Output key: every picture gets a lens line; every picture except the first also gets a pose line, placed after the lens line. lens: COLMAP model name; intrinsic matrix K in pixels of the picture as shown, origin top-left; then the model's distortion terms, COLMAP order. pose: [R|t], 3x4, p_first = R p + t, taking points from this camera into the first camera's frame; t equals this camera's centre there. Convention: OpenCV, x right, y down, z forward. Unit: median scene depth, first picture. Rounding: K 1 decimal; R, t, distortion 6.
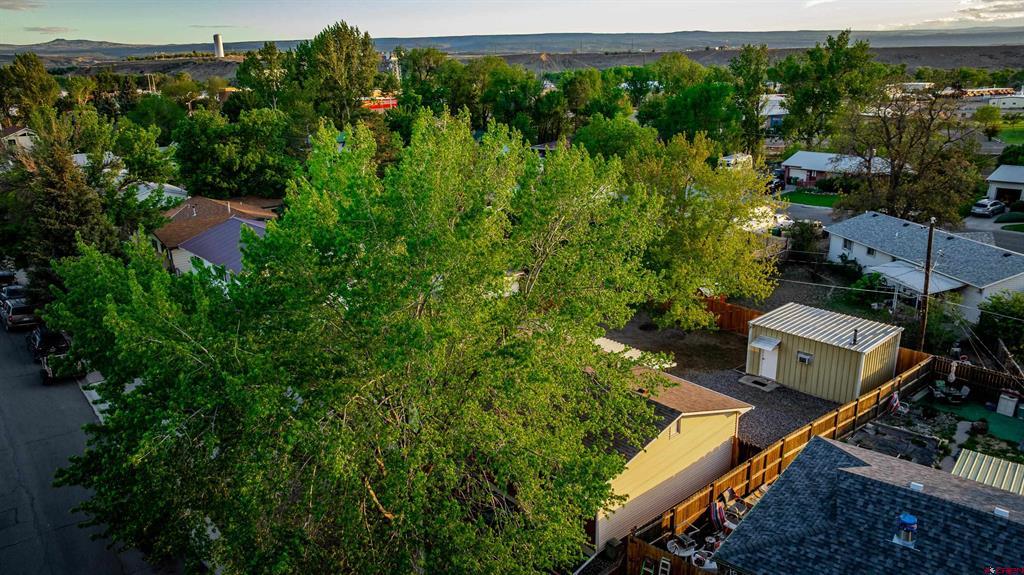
lens RADIAL K [[730.0, 0, 512.0], [0, 730.0, 287.5], [0, 0, 1]] dist [-0.062177, 0.078952]
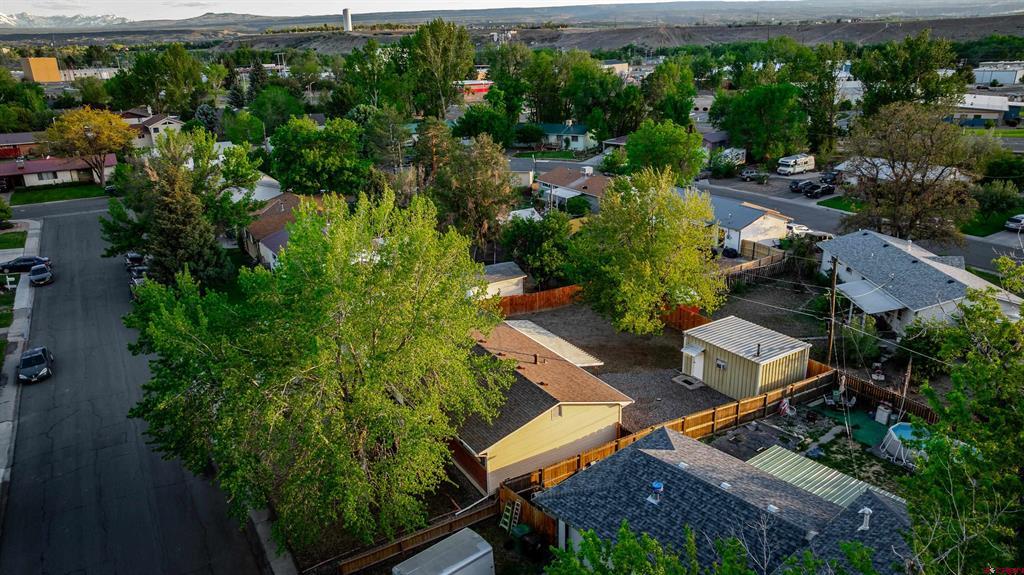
lens RADIAL K [[726.8, 0, 512.0], [0, 726.8, 287.5], [0, 0, 1]] dist [-0.026026, 0.013022]
pose [[0.986993, 0.048010, -0.153425, 0.161910], [-0.042163, 0.998263, 0.041141, -0.045484], [0.155134, -0.034137, 0.987303, -0.172410]]
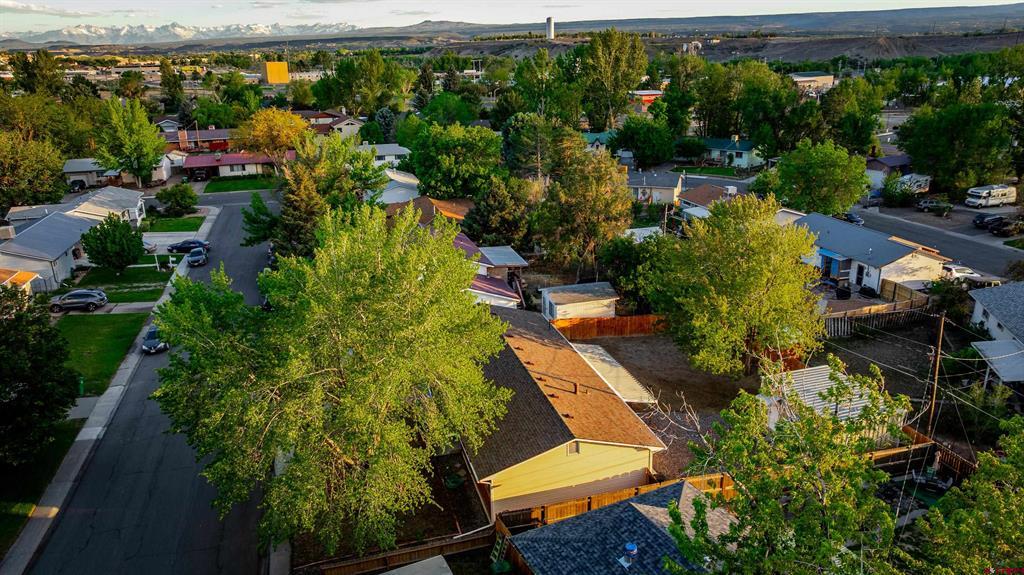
lens RADIAL K [[726.8, 0, 512.0], [0, 726.8, 287.5], [0, 0, 1]] dist [-0.026026, 0.013022]
pose [[0.910362, 0.130944, -0.392549, 0.283987], [-0.120321, 0.991390, 0.051664, -0.069911], [0.395934, 0.000199, 0.918279, -0.113441]]
